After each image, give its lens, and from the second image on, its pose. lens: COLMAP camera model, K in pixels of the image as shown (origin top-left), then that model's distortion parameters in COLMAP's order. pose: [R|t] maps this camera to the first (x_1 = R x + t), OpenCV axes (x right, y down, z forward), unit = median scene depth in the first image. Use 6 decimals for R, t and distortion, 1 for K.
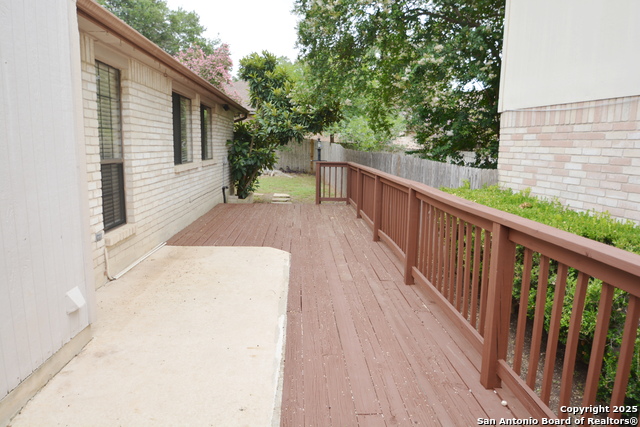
lens RADIAL K [[430.1, 0, 320.0], [0, 430.1, 213.5], [0, 0, 1]] dist [-0.000047, 0.000205]
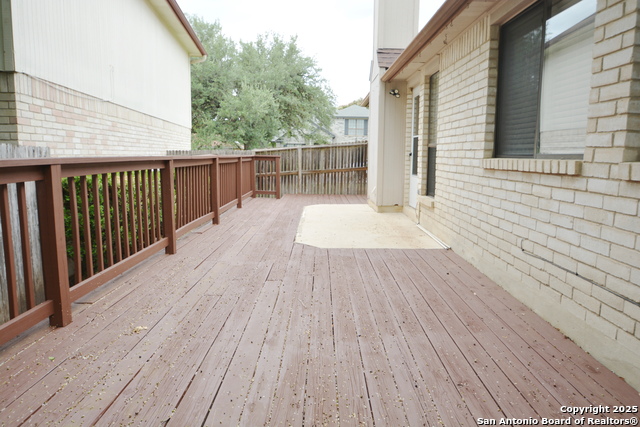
lens RADIAL K [[430.1, 0, 320.0], [0, 430.1, 213.5], [0, 0, 1]] dist [-0.000047, 0.000205]
pose [[-0.998043, -0.032561, 0.053389, -0.181974], [-0.015499, 0.955908, 0.293257, -0.258159], [-0.060584, 0.291856, -0.954542, 2.004288]]
